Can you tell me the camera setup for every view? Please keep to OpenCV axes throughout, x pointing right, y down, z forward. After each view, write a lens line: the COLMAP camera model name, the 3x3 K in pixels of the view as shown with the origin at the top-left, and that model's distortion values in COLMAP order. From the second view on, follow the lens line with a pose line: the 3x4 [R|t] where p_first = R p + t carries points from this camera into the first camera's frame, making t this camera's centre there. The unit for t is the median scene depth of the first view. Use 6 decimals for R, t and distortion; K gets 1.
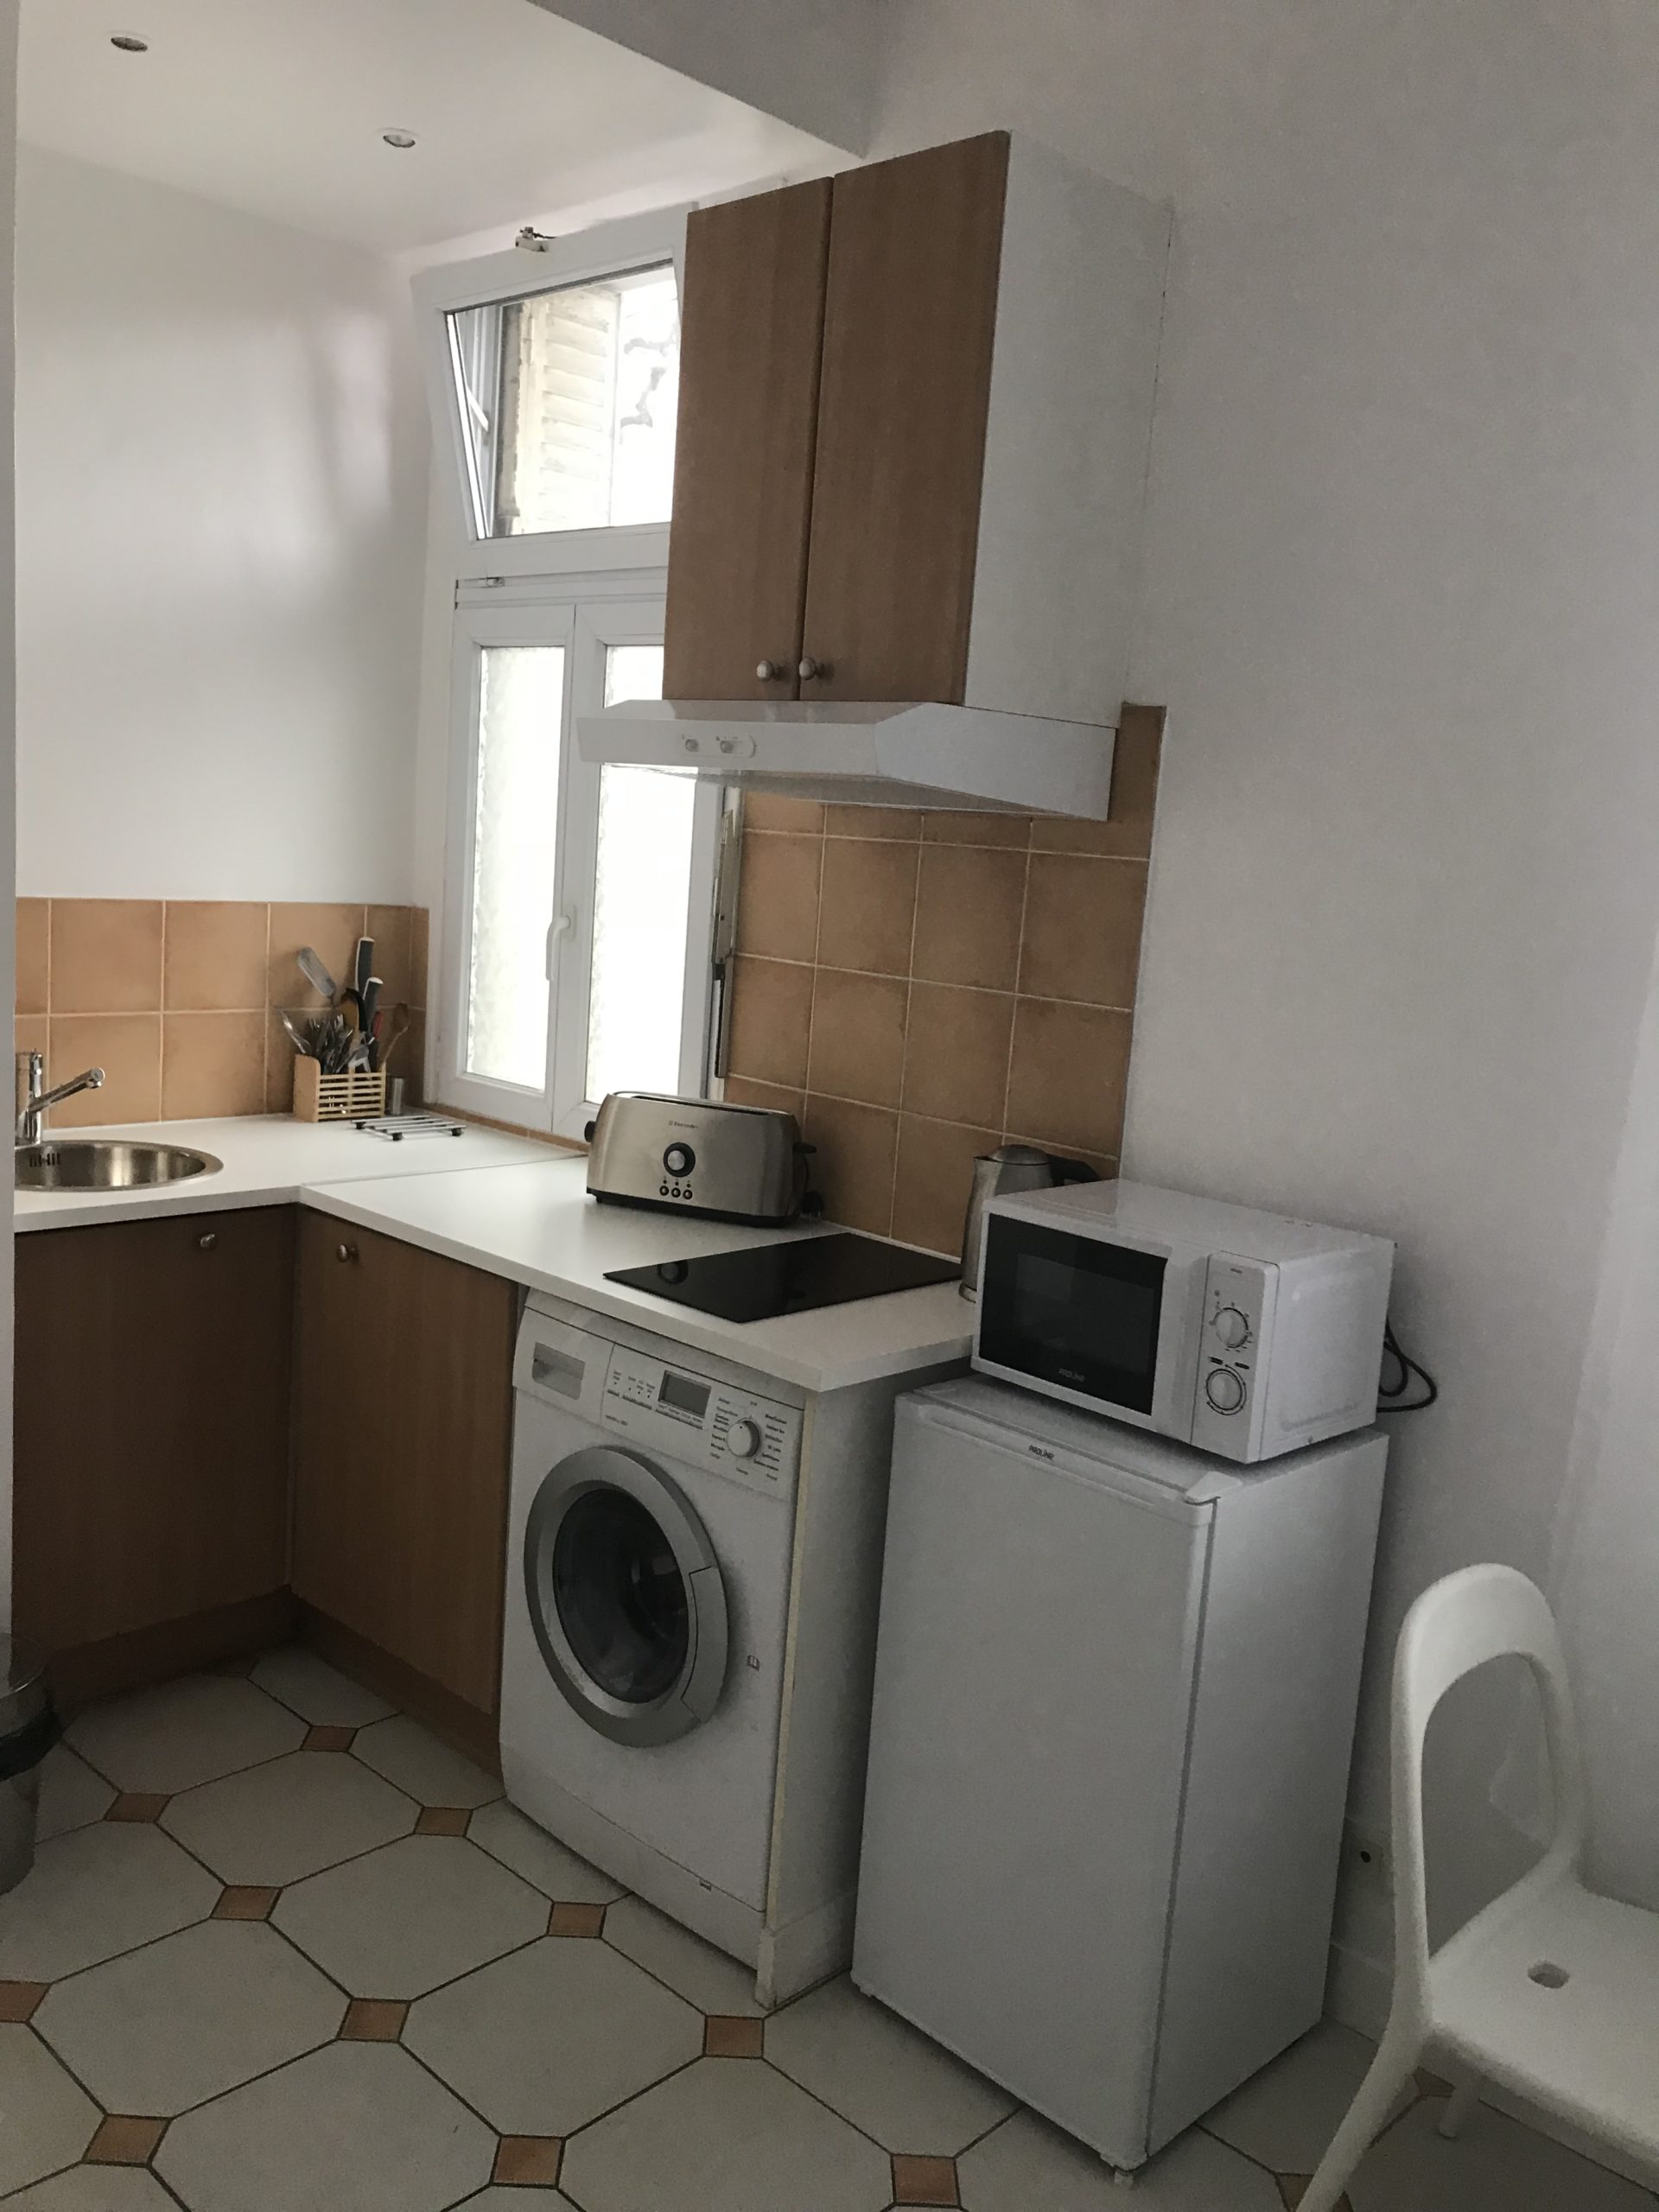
lens RADIAL K [[1845.1, 0, 831.3], [0, 1845.1, 1099.4], [0, 0, 1]] dist [0.018737, 0.004398]
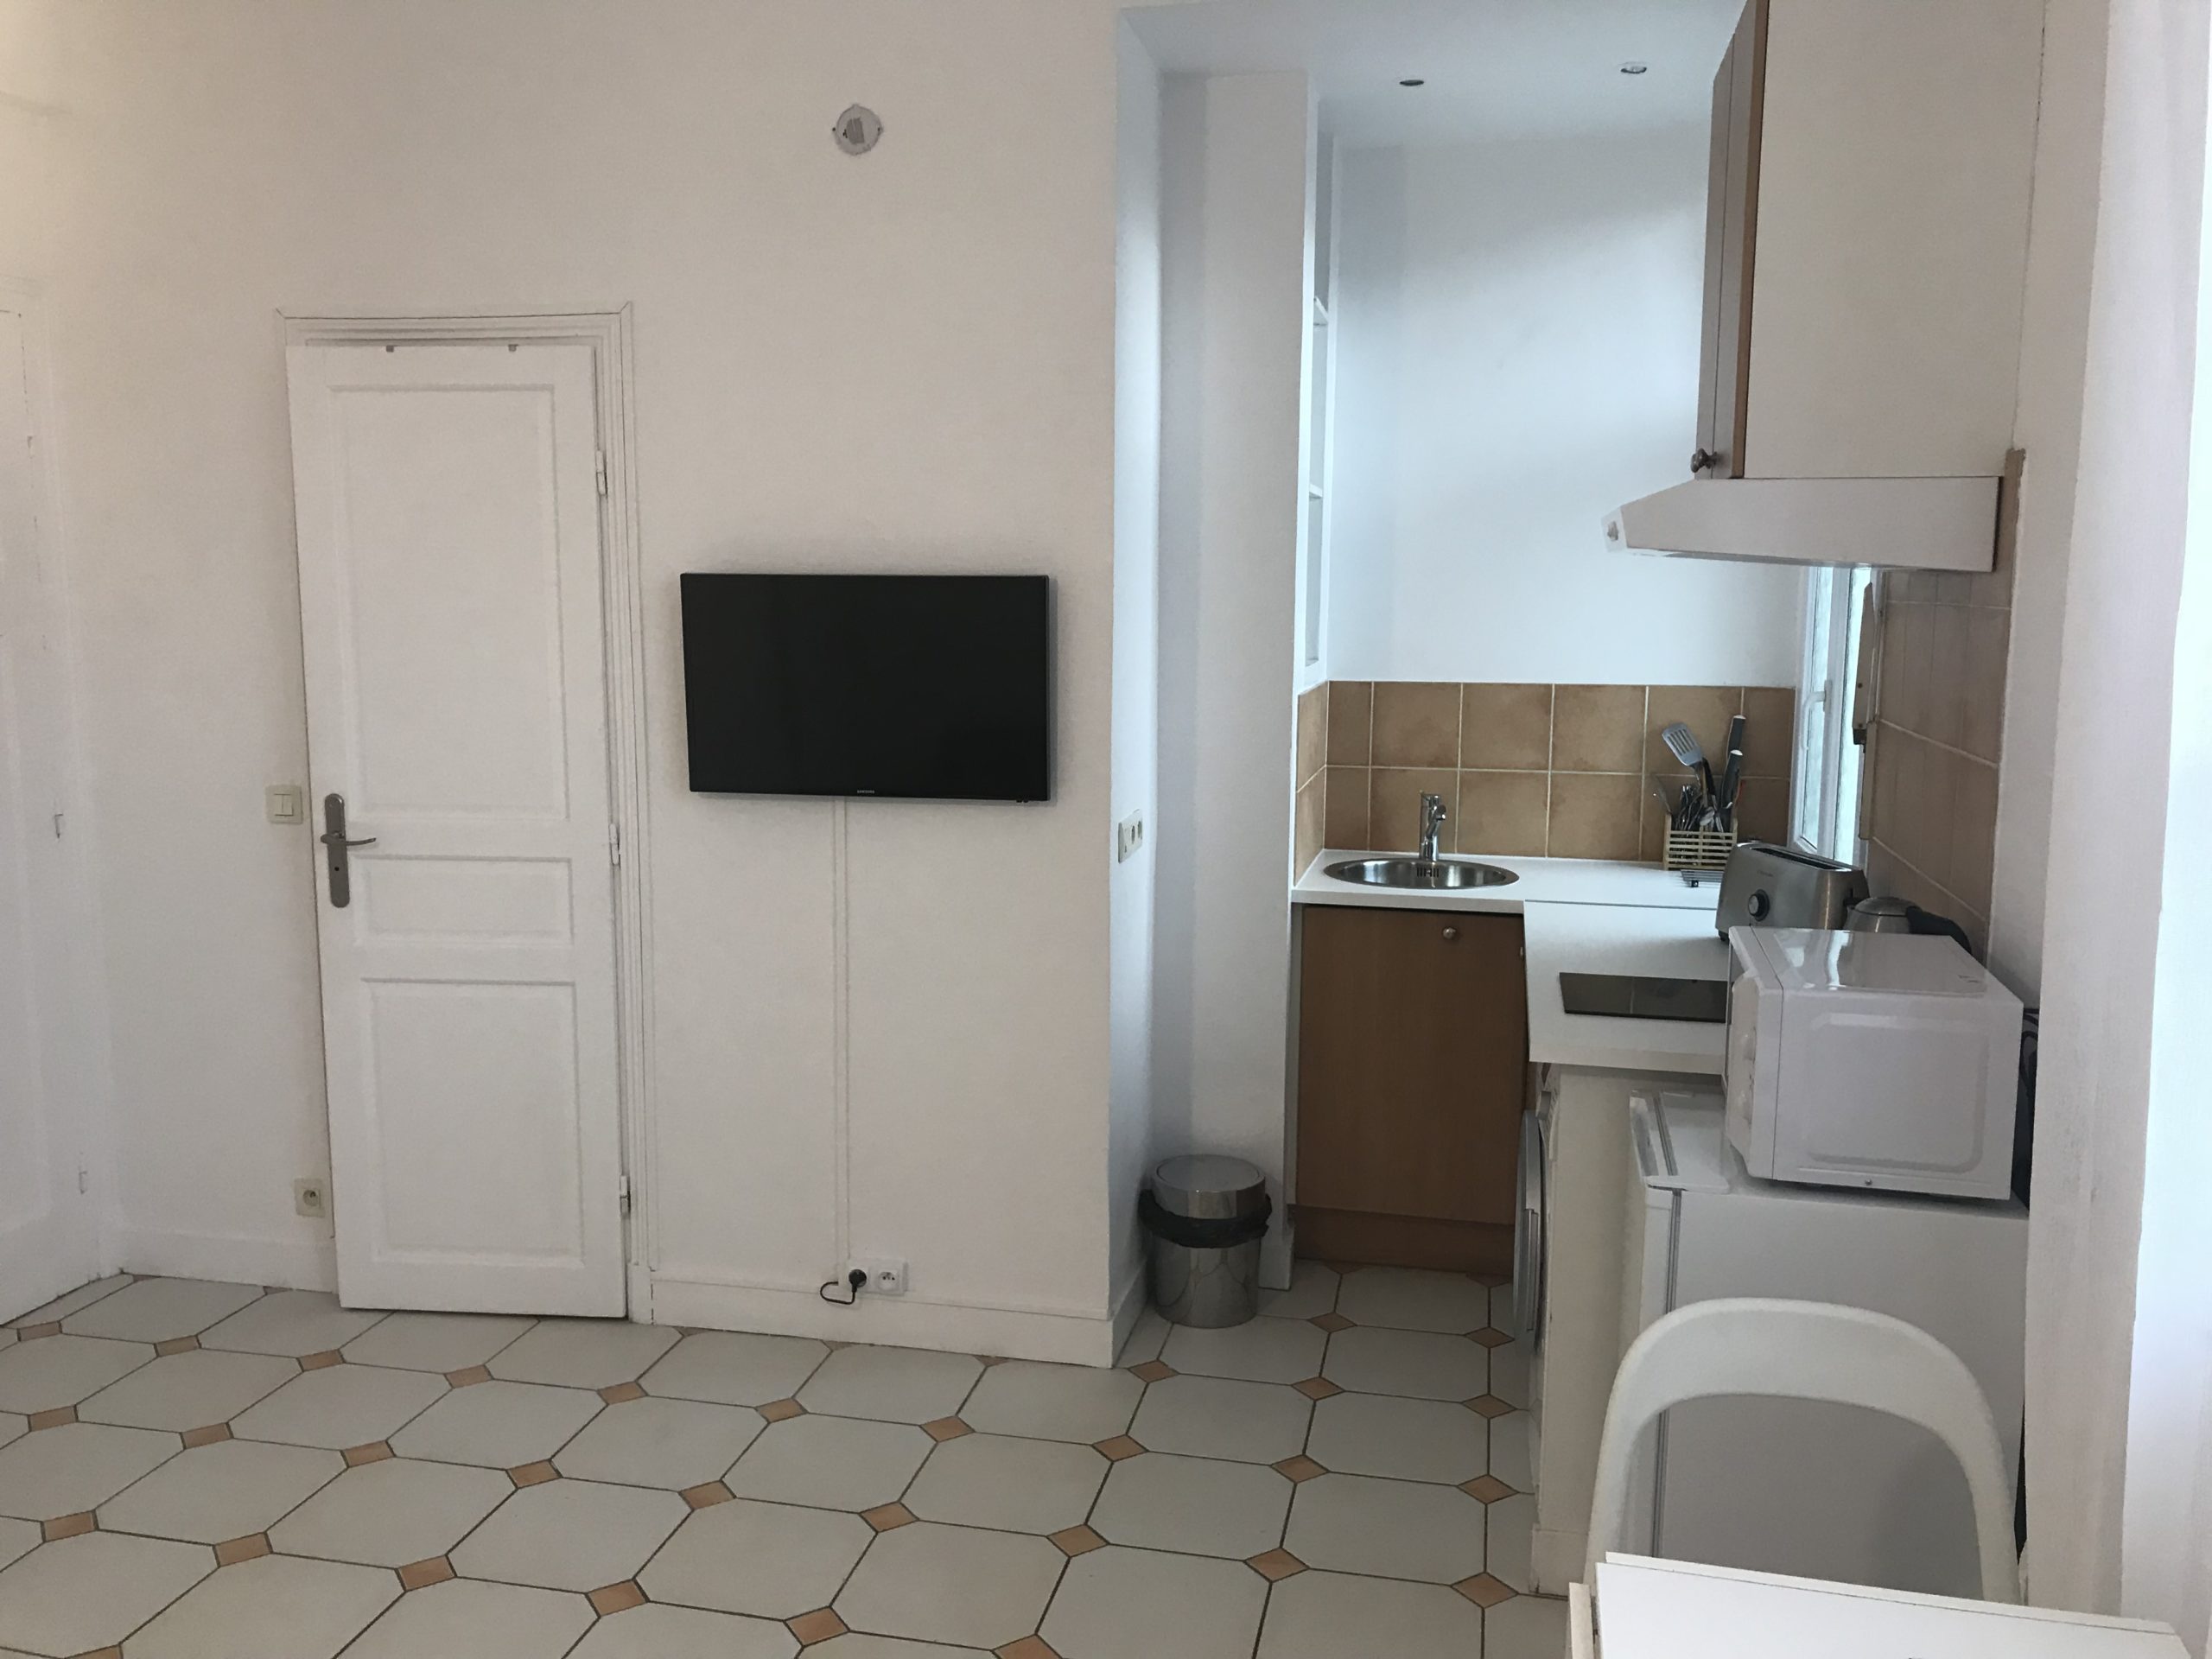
lens RADIAL K [[1845.1, 0, 1108.4], [0, 1845.1, 831.2], [0, 0, 1]] dist [0.018737, 0.004398]
pose [[0.515578, 0.049270, -0.855425, 0.552344], [-0.095251, 0.995453, -0.000073, 0.022062], [0.851532, 0.081517, 0.517927, 0.079235]]
